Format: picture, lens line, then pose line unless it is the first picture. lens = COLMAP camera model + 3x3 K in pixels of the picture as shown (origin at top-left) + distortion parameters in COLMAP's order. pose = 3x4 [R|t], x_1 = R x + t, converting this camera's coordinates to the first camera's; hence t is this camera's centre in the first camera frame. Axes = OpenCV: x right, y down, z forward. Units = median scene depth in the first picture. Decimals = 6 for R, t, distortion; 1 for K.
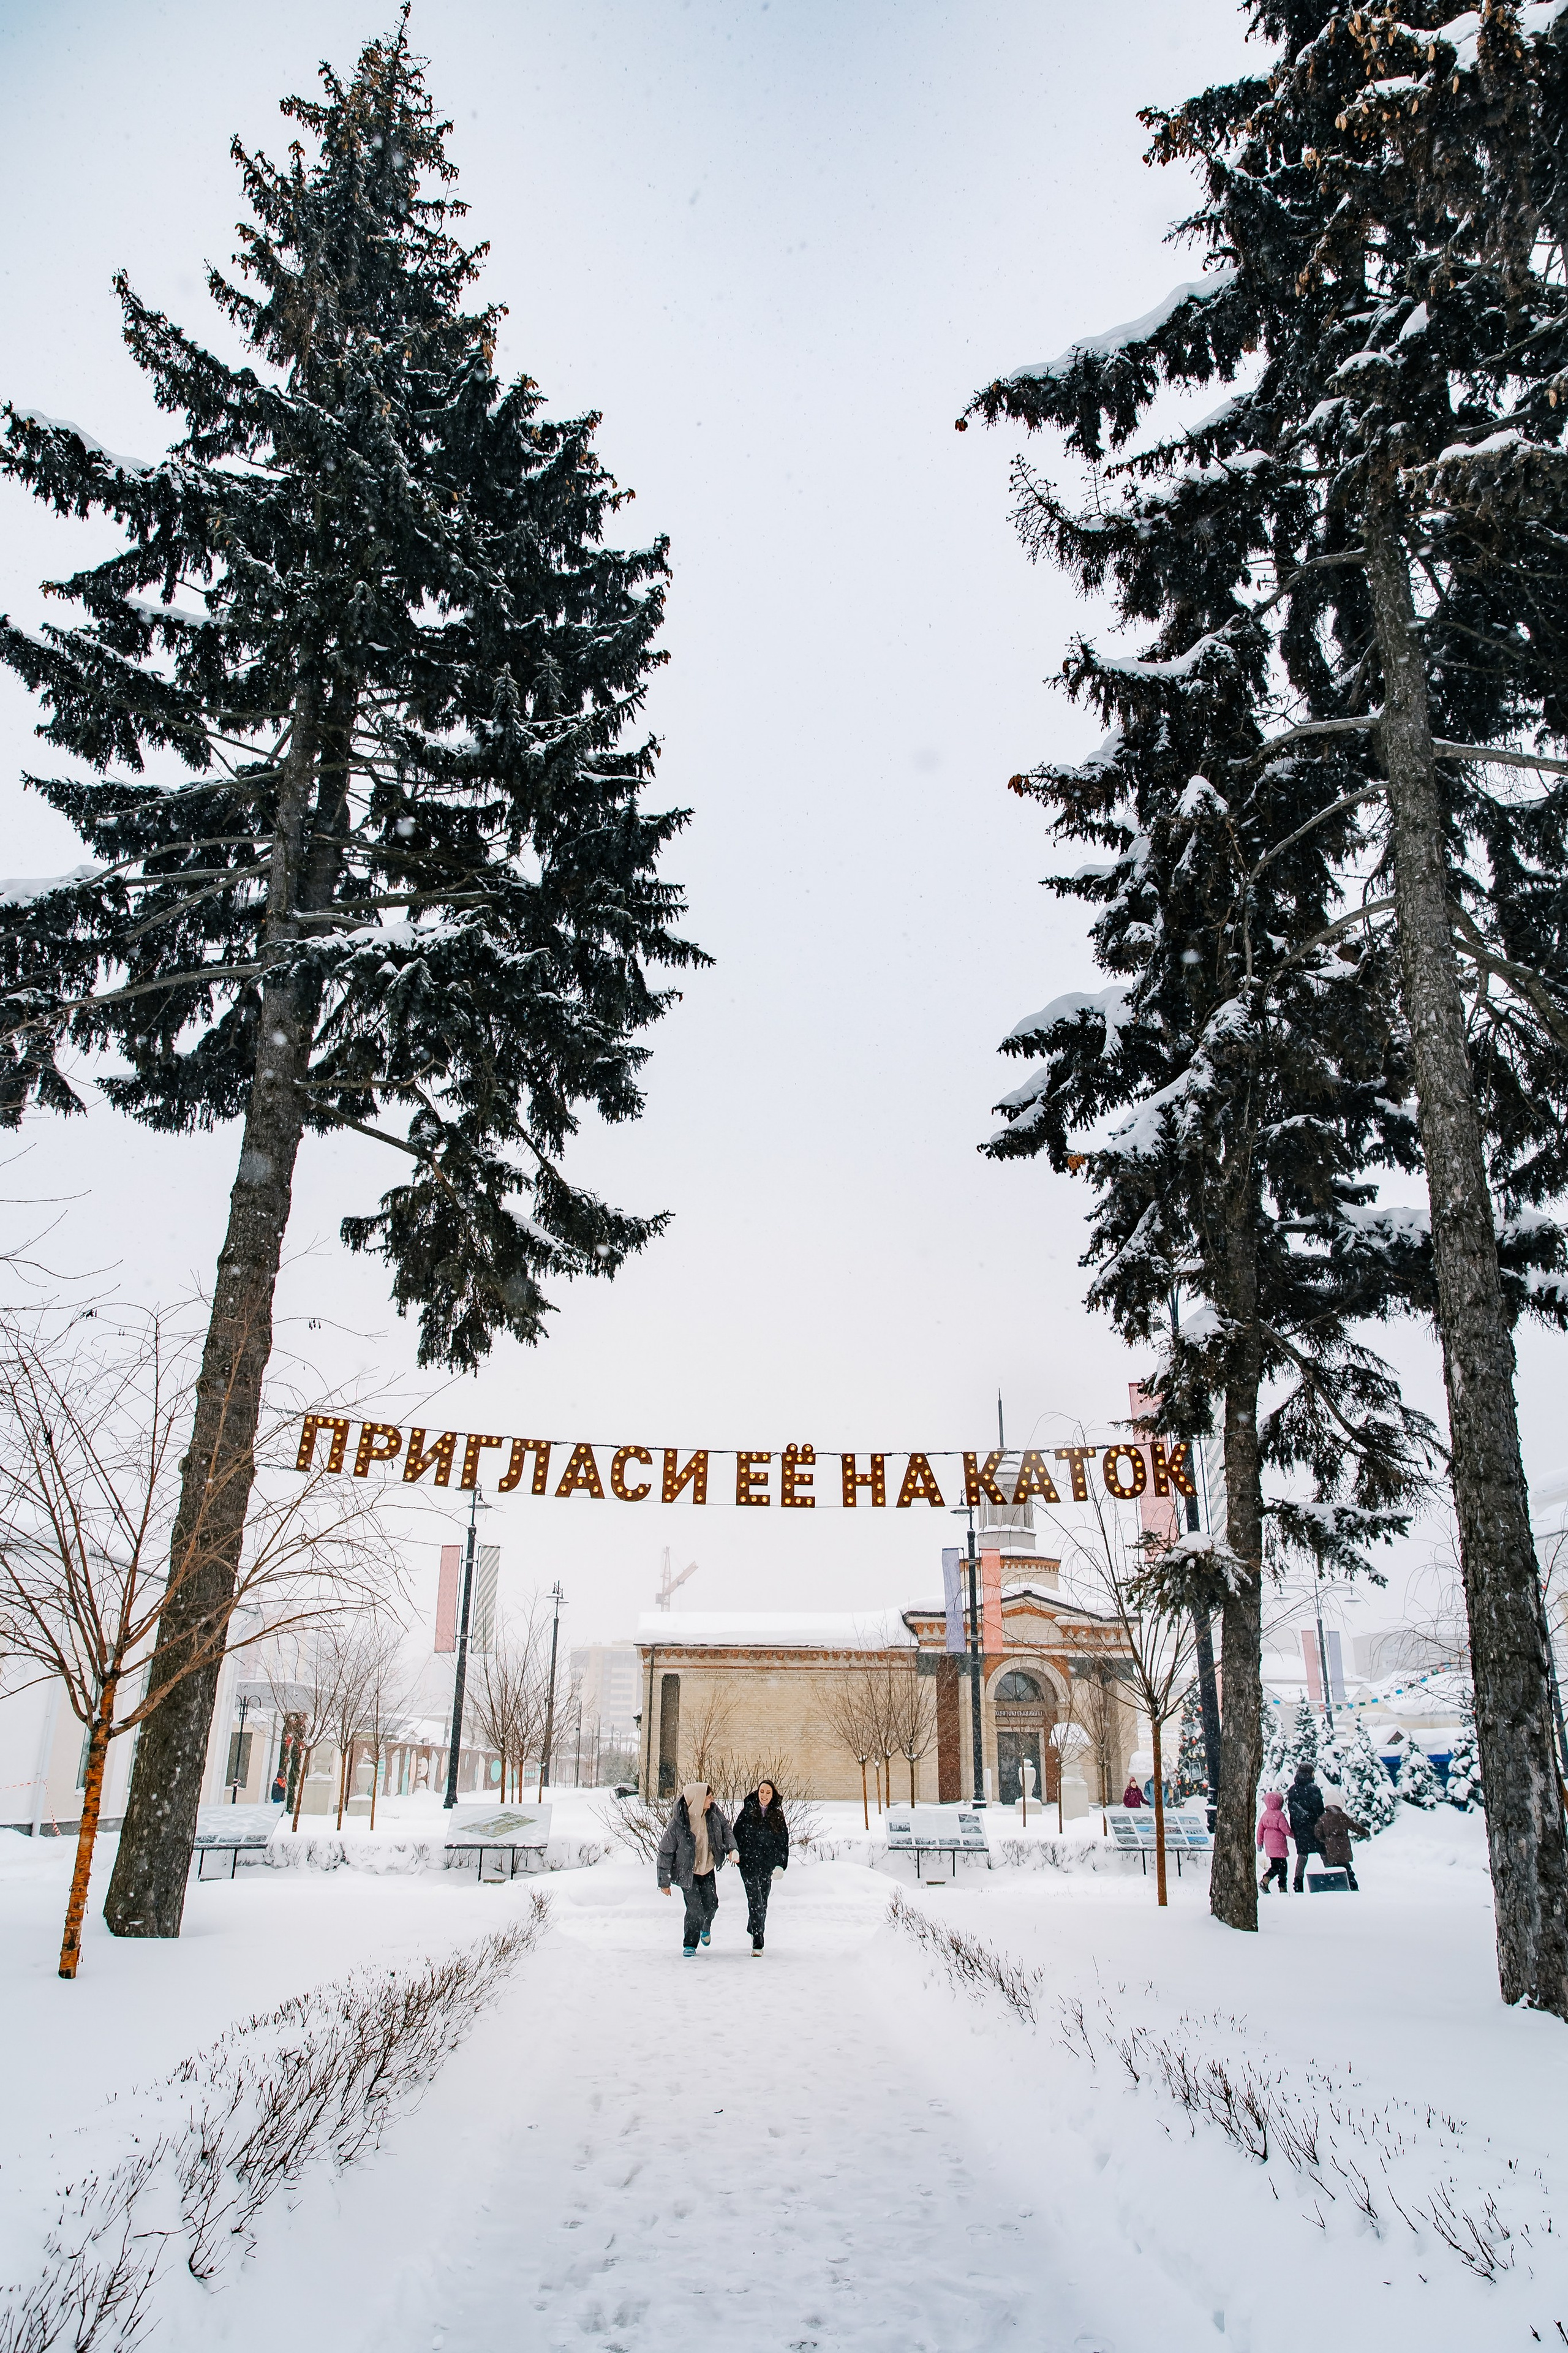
lens RADIAL K [[1644.9, 0, 796.3], [0, 1644.9, 1186.4], [0, 0, 1]] dist [0.041289, -0.022621]
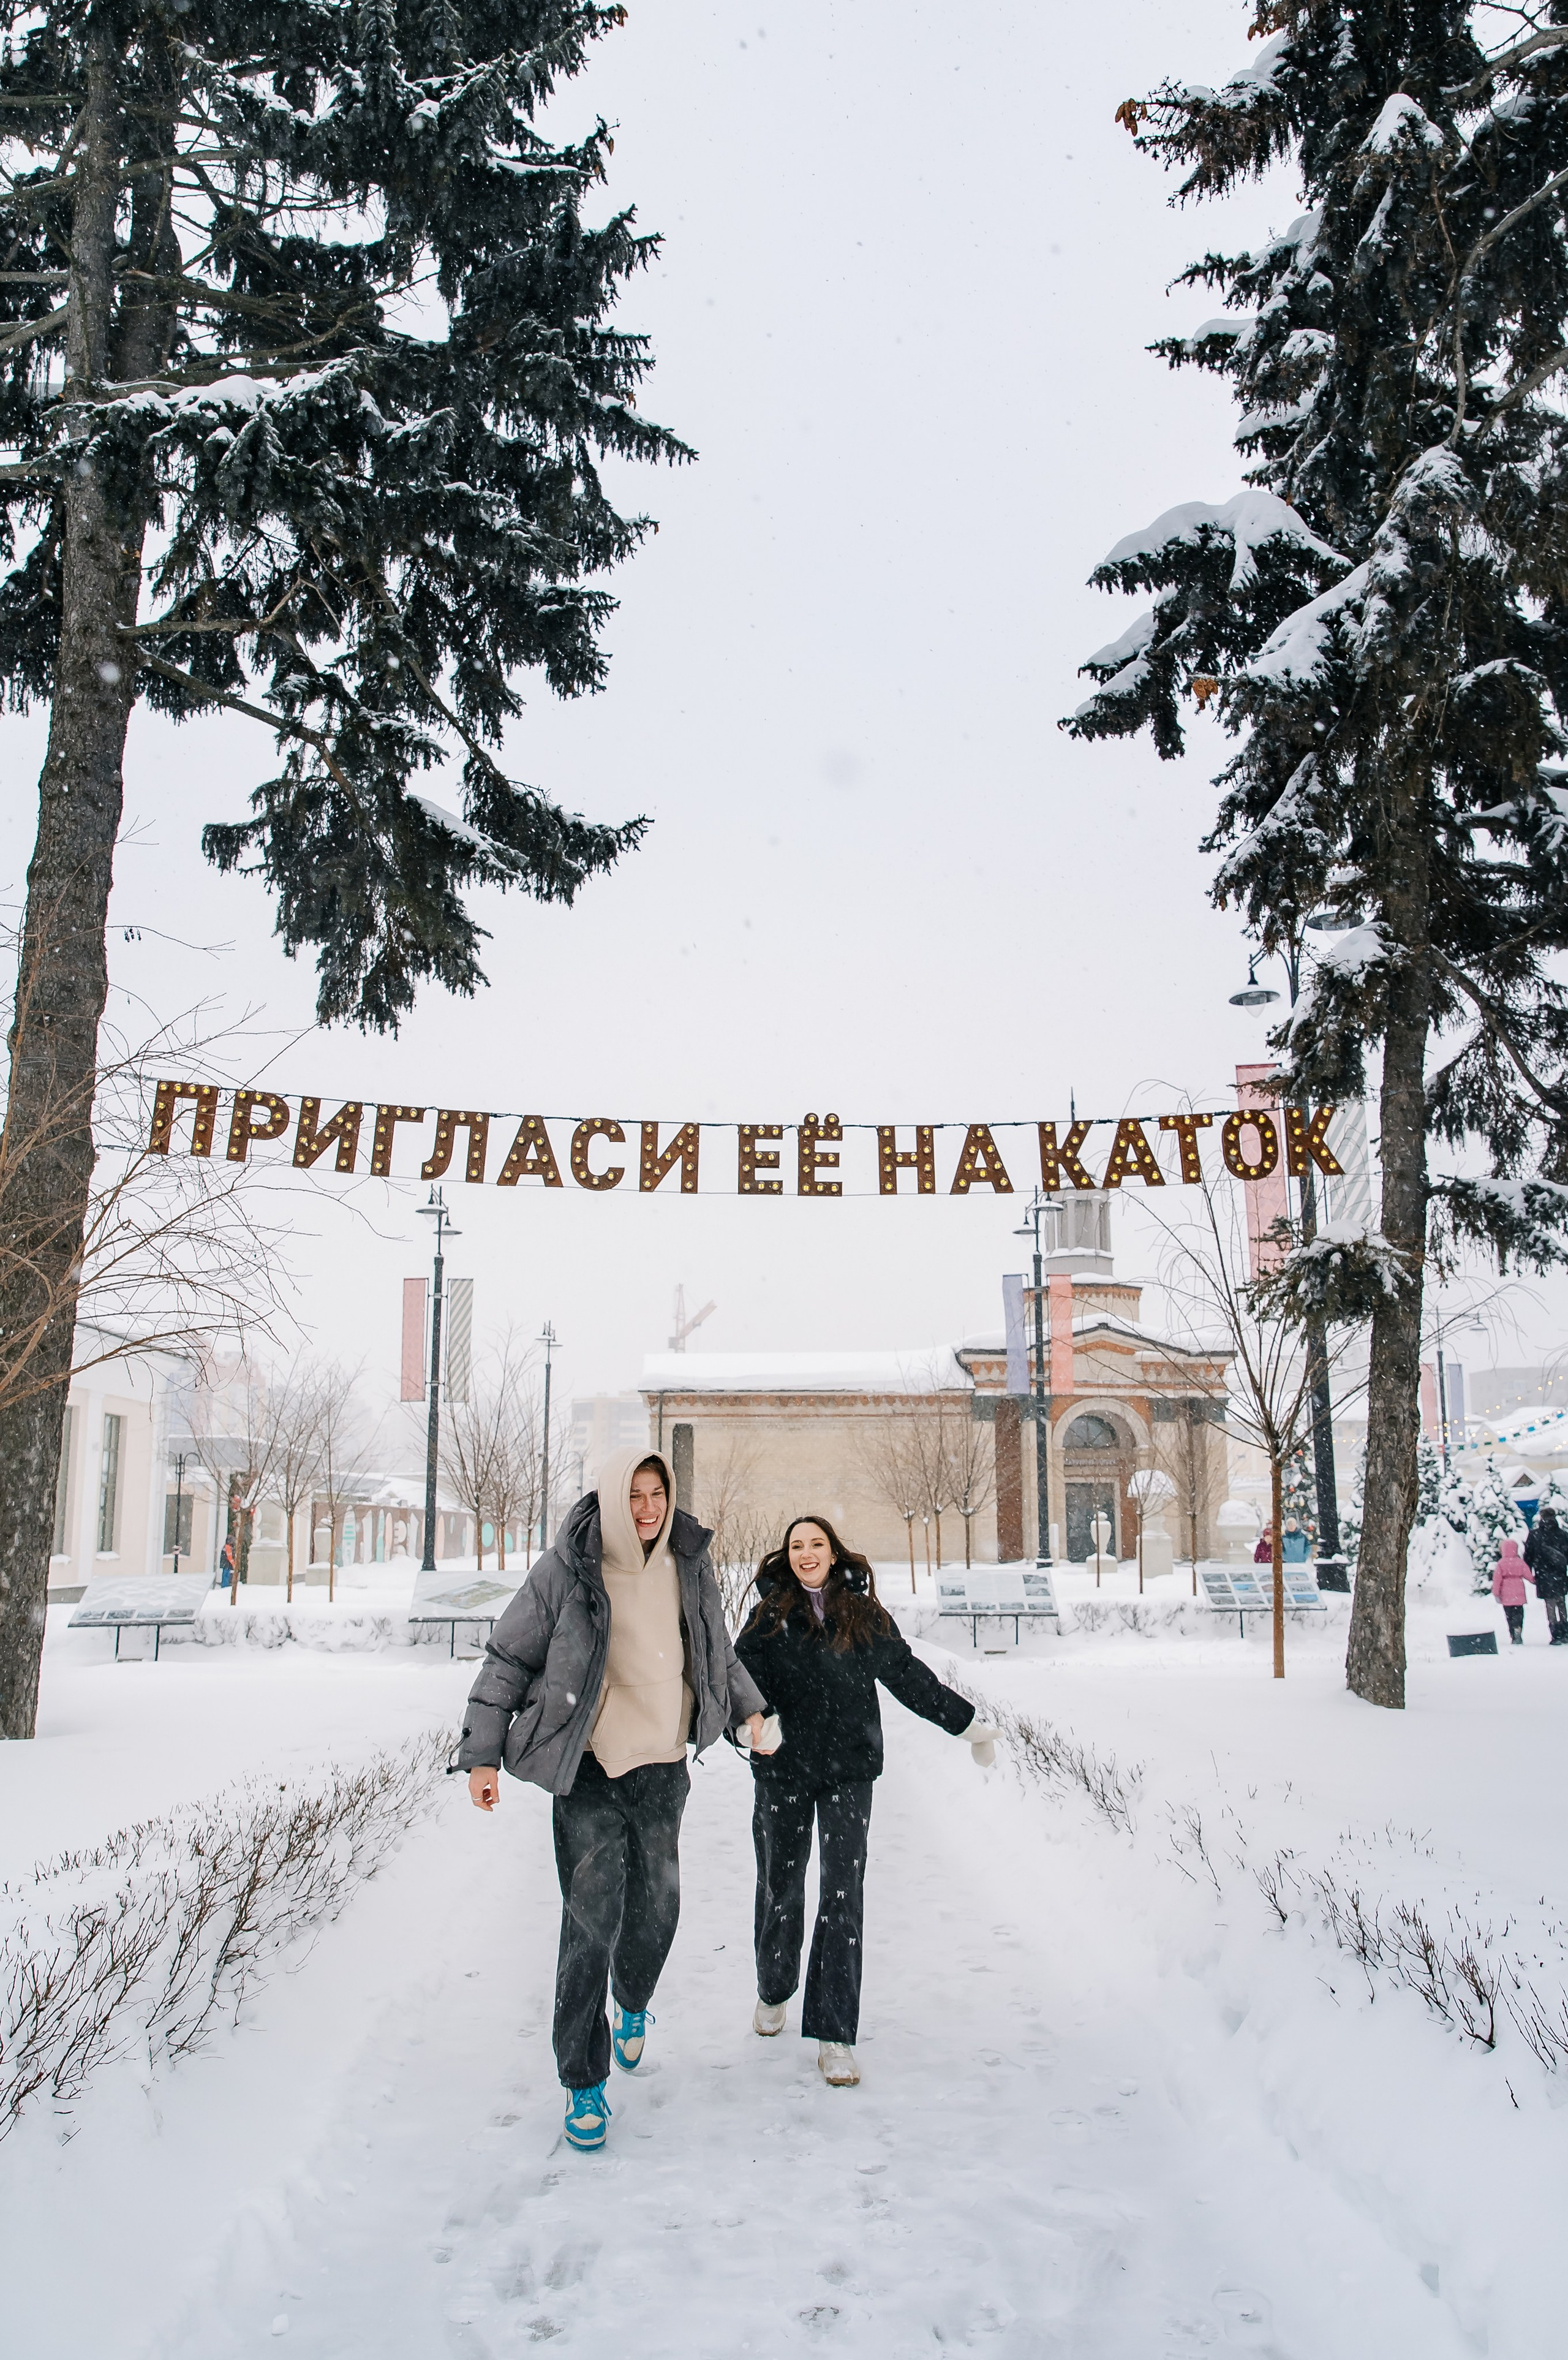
lens RADIAL K [[1931.1, 0, 867.8], [0, 1931.1, 1187.8], [0, 0, 1]] dist [-0.004771, 0.008464]
pose [[0.999754, -0.011802, 0.018757, 0.006354], [0.008582, 0.986533, 0.163335, 0.046061], [-0.020432, -0.163134, 0.986392, 0.124445]]
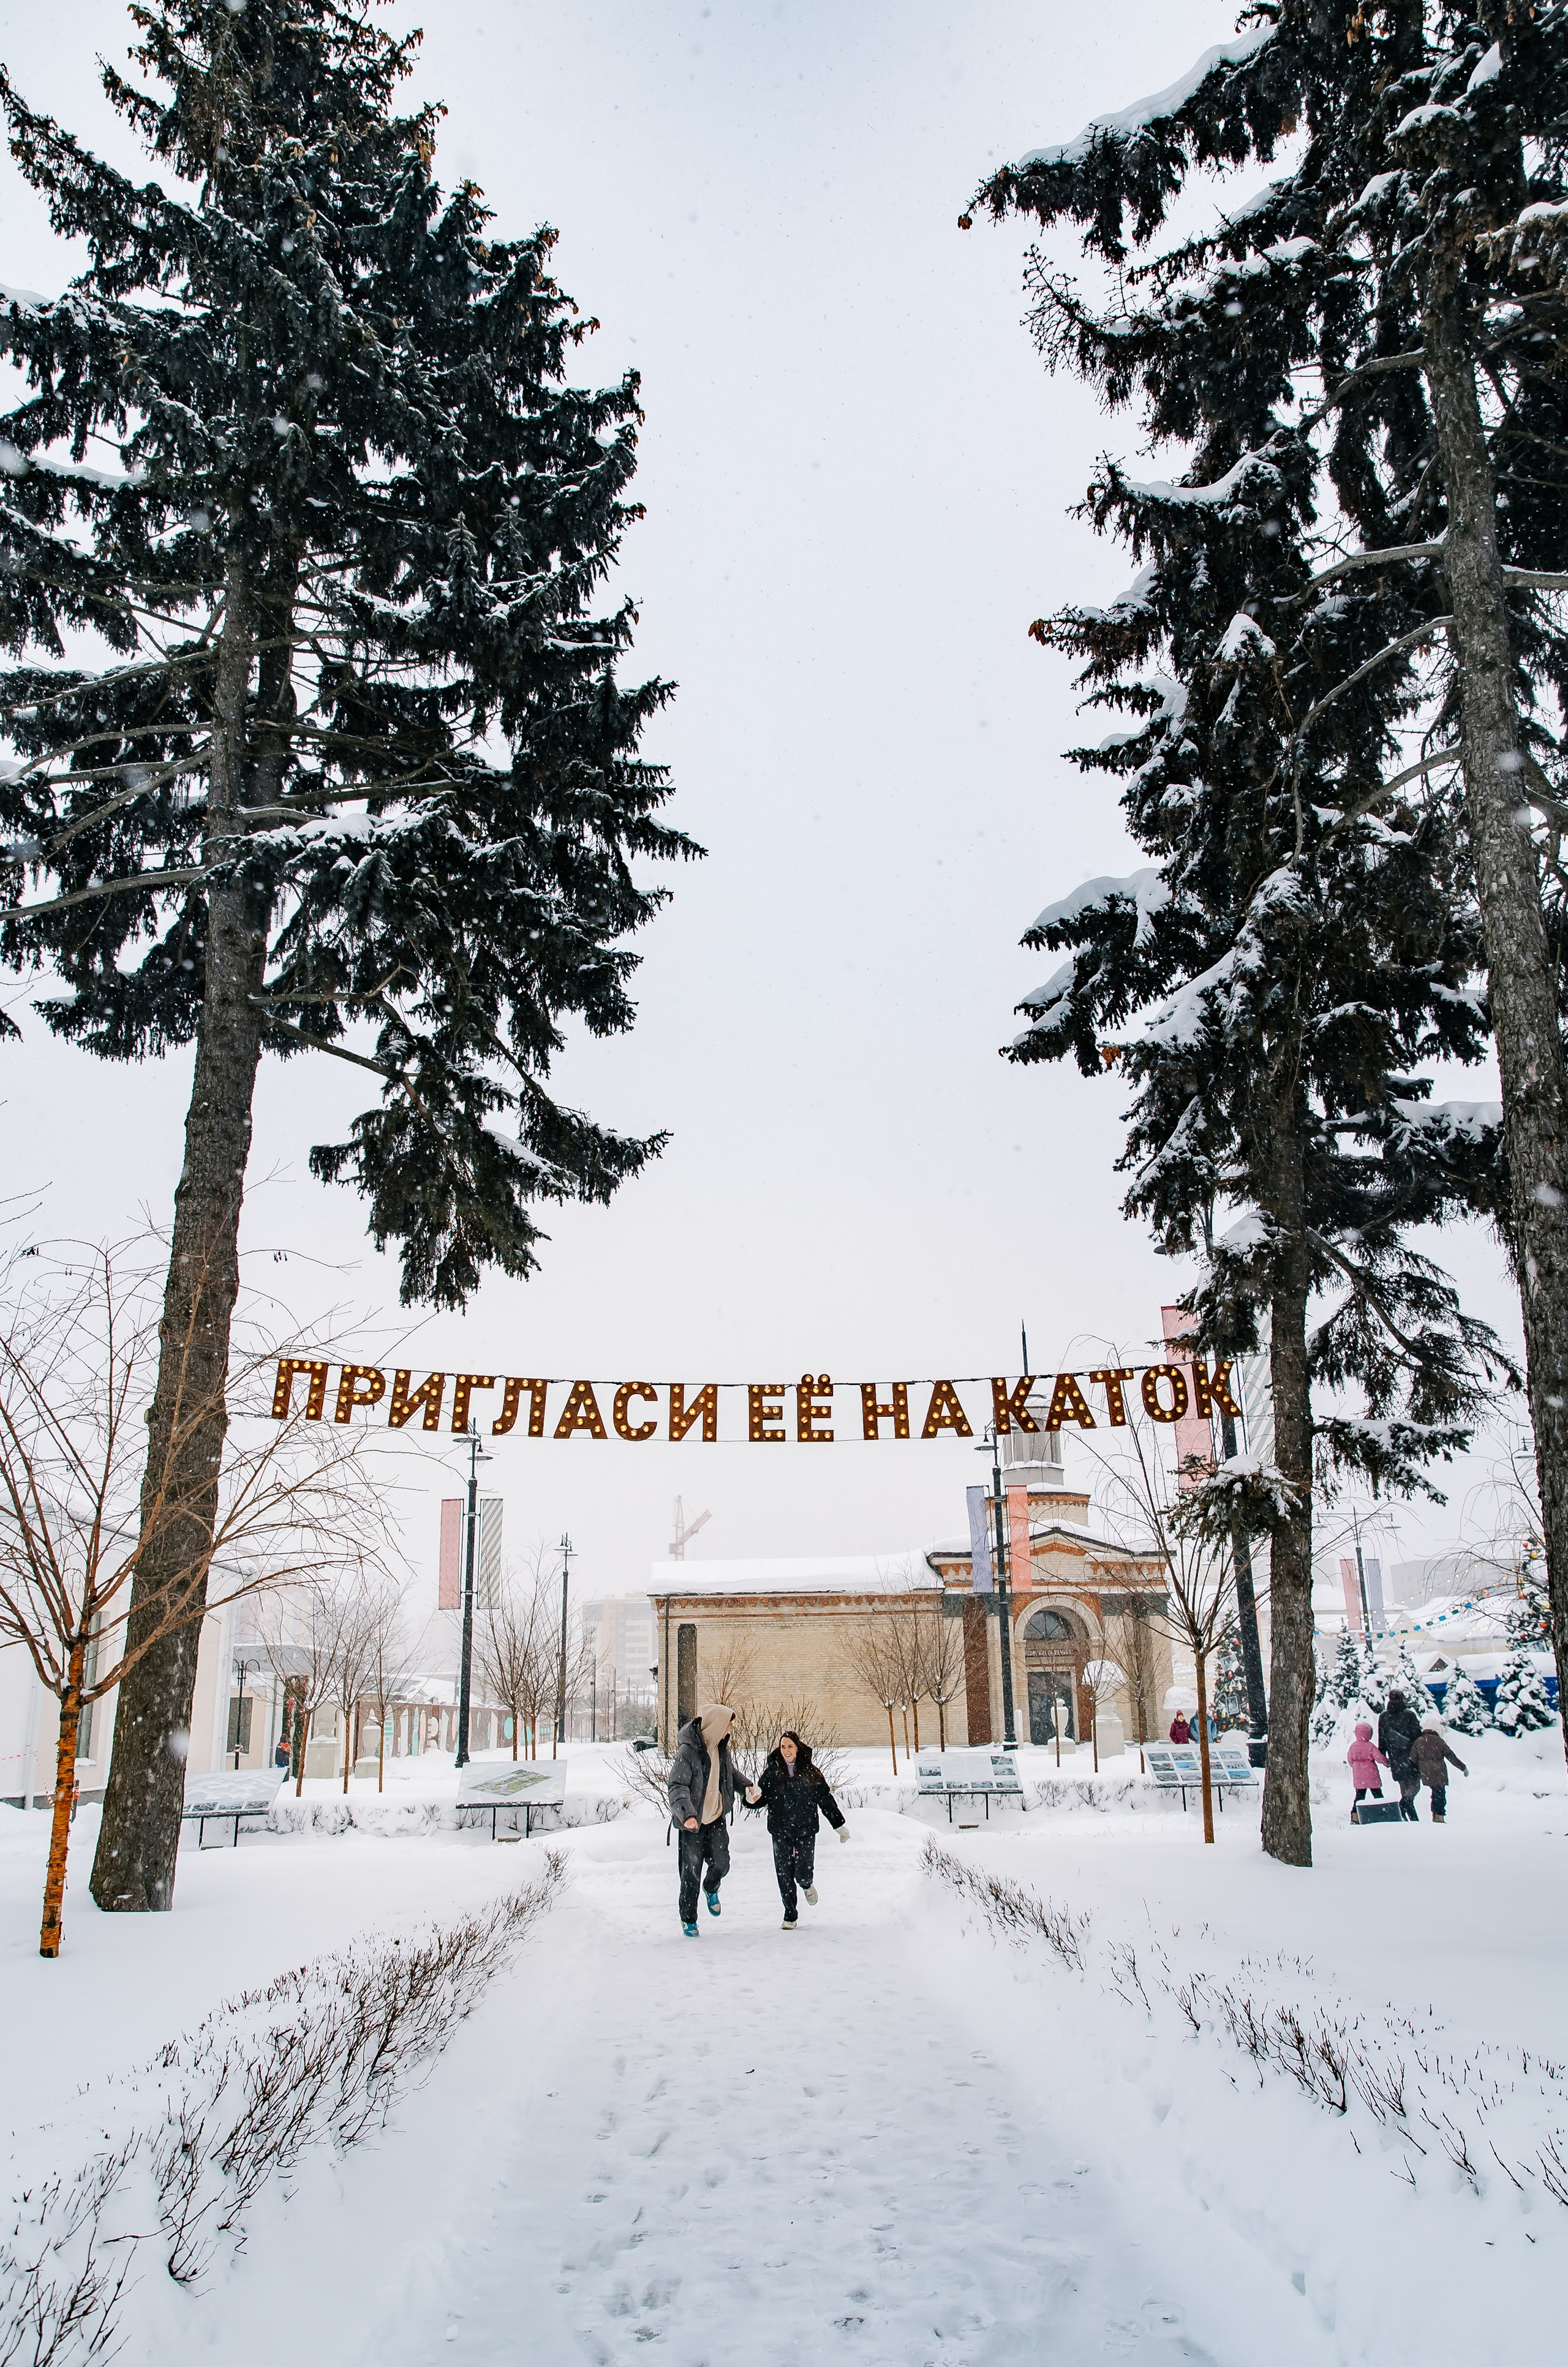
lens RADIAL K [[1728.6, 0, 823.8], [0, 1728.6, 1243.5], [0, 0, 1]] dist [0.042610, -0.023349]
pose [[0.999527, -0.029045, 0.010120, -0.000881], [0.028237, 0.996966, 0.072542, 0.012118], [-0.012196, -0.072221, 0.997314, 0.032574]]
